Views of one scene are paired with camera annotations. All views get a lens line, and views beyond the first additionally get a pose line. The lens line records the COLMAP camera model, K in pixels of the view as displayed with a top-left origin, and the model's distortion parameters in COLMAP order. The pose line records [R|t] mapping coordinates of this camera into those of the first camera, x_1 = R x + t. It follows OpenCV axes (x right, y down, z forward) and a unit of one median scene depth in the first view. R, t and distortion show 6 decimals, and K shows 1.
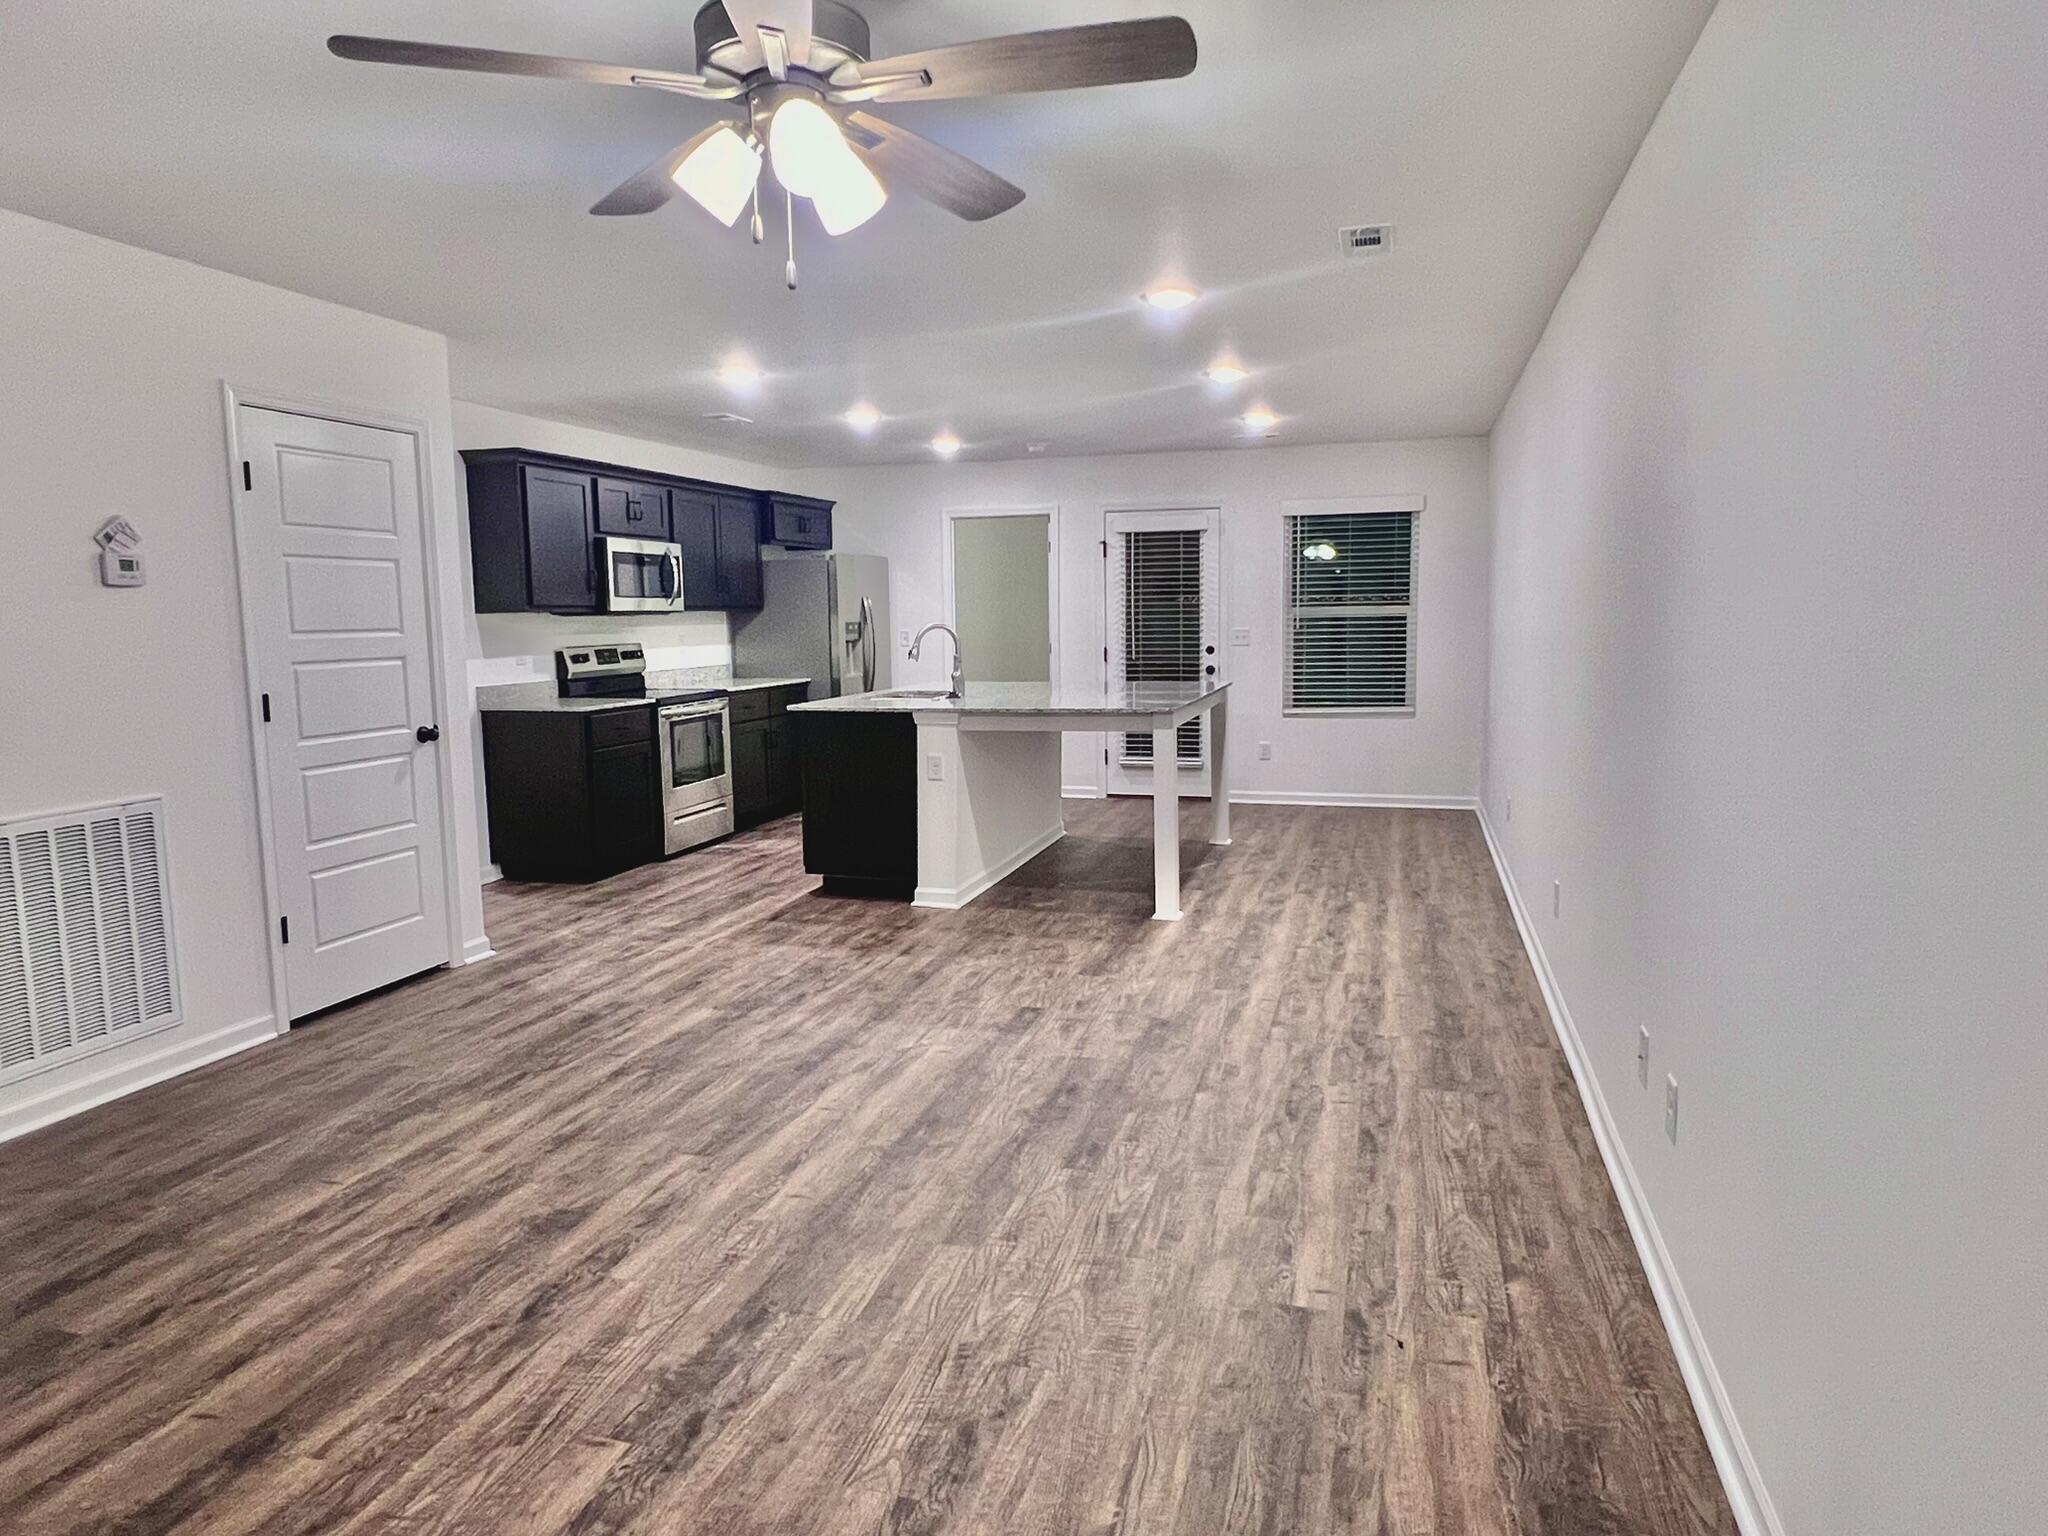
lens RADIAL K [[1276.5, 0, 1007.9], [0, 1276.5, 770.1], [0, 0, 1]] dist [0.000339, -0.000197]
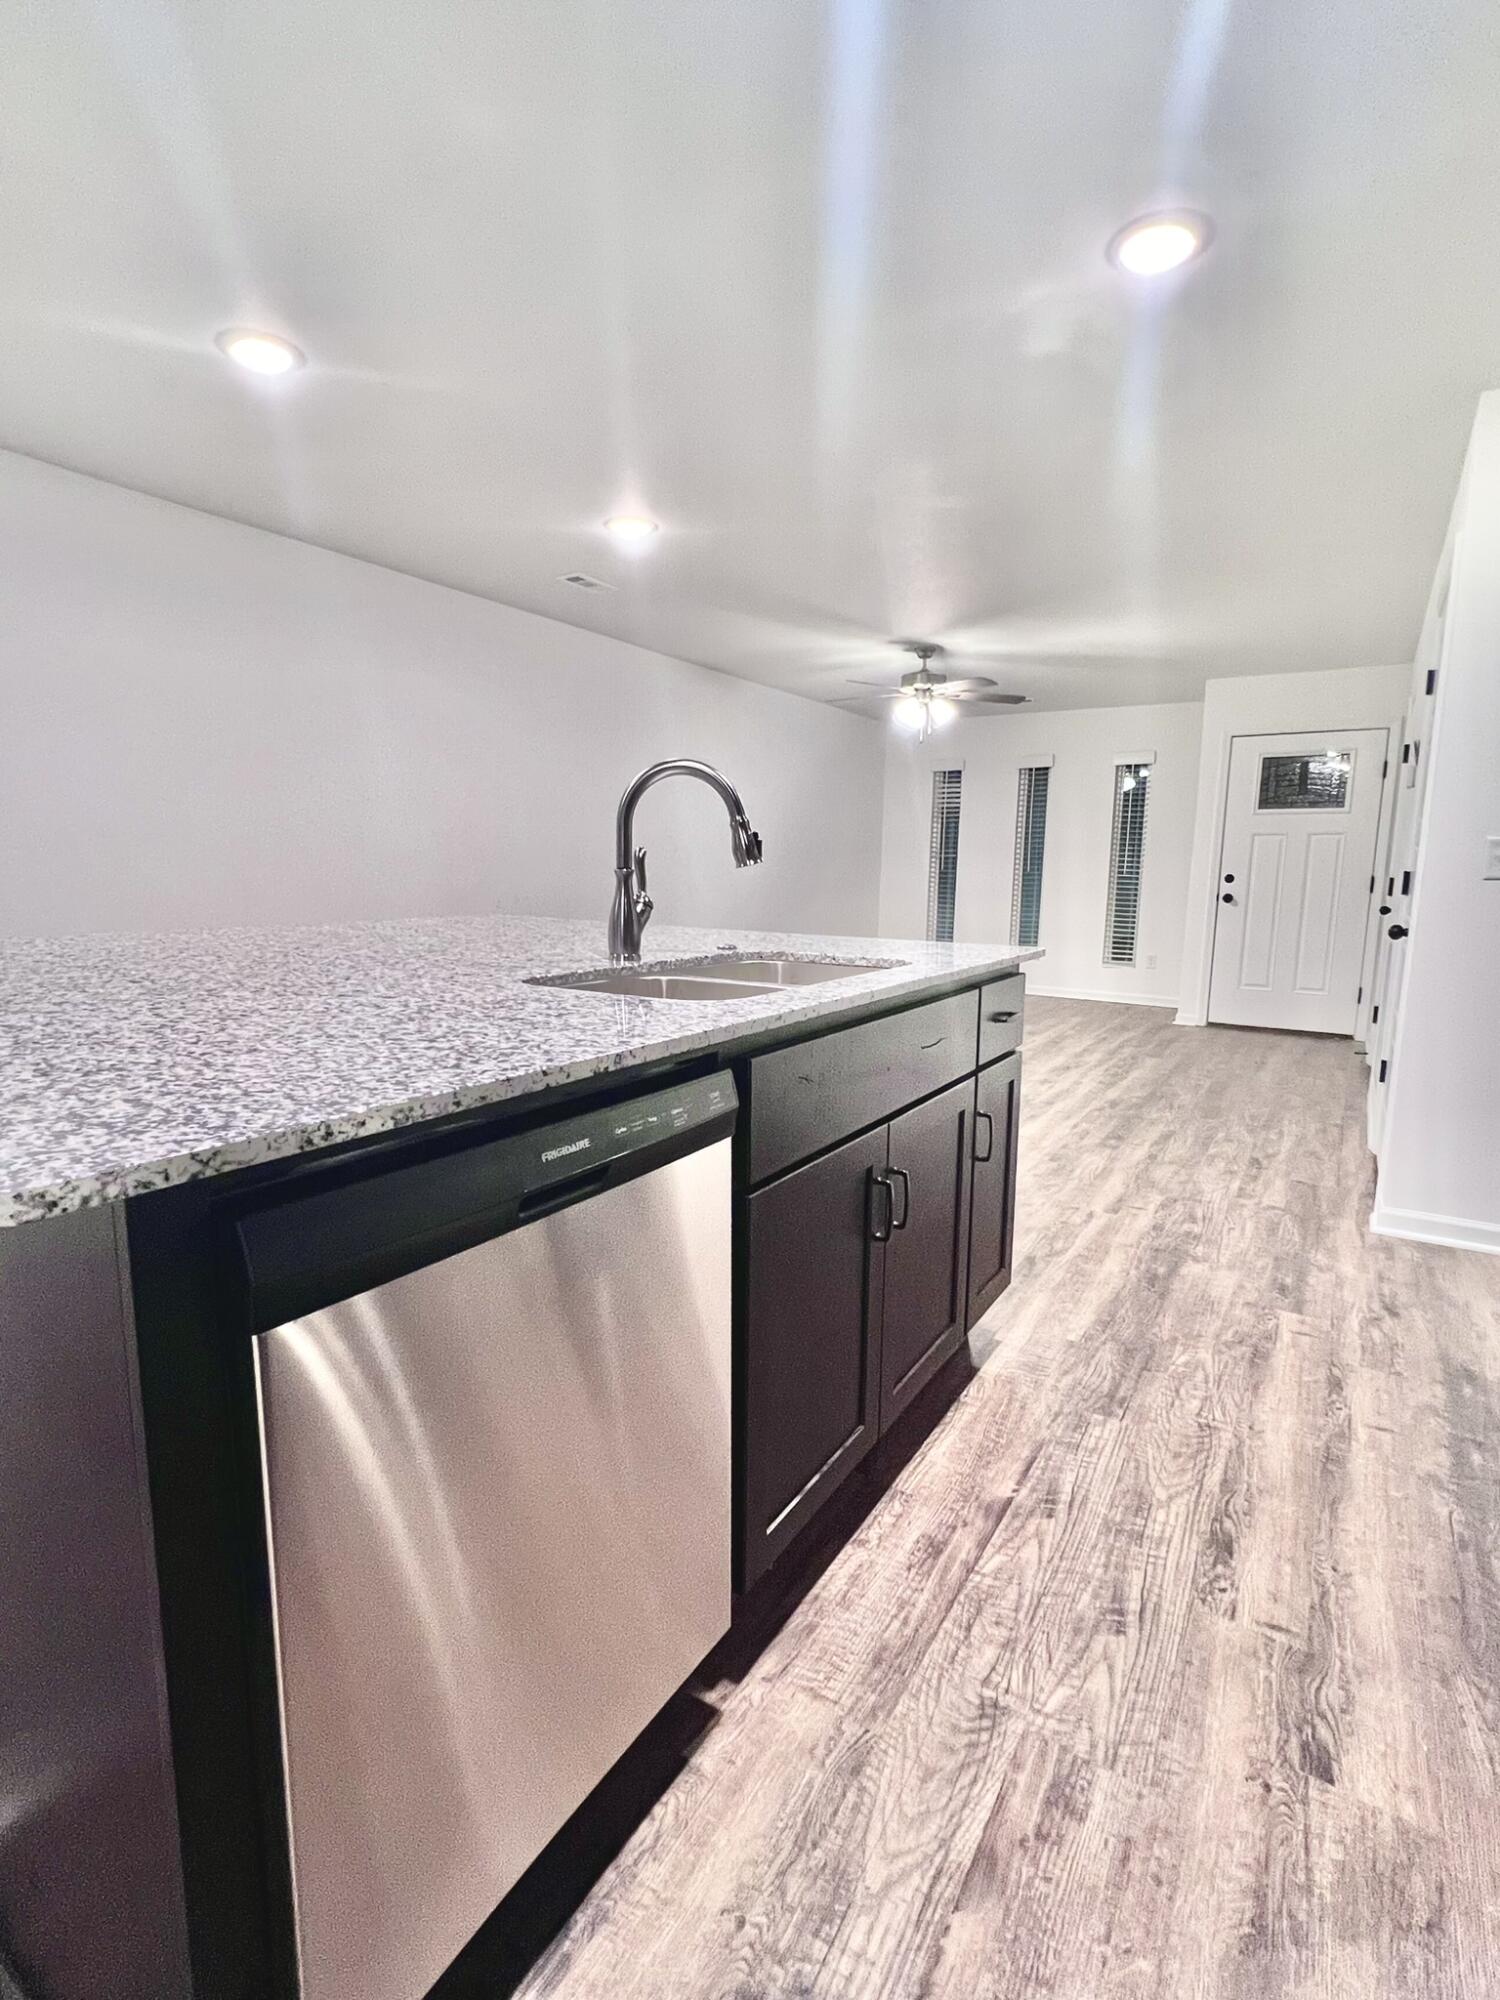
lens RADIAL K [[947.0, 0, 749.9], [0, 947.0, 1008.7], [0, 0, 1]] dist [0.016204, 0.000108]
pose [[-0.962704, -0.041510, 0.267353, -0.226639], [0.031617, 0.964129, 0.263544, -0.182783], [-0.268703, 0.262168, -0.926859, 1.934314]]
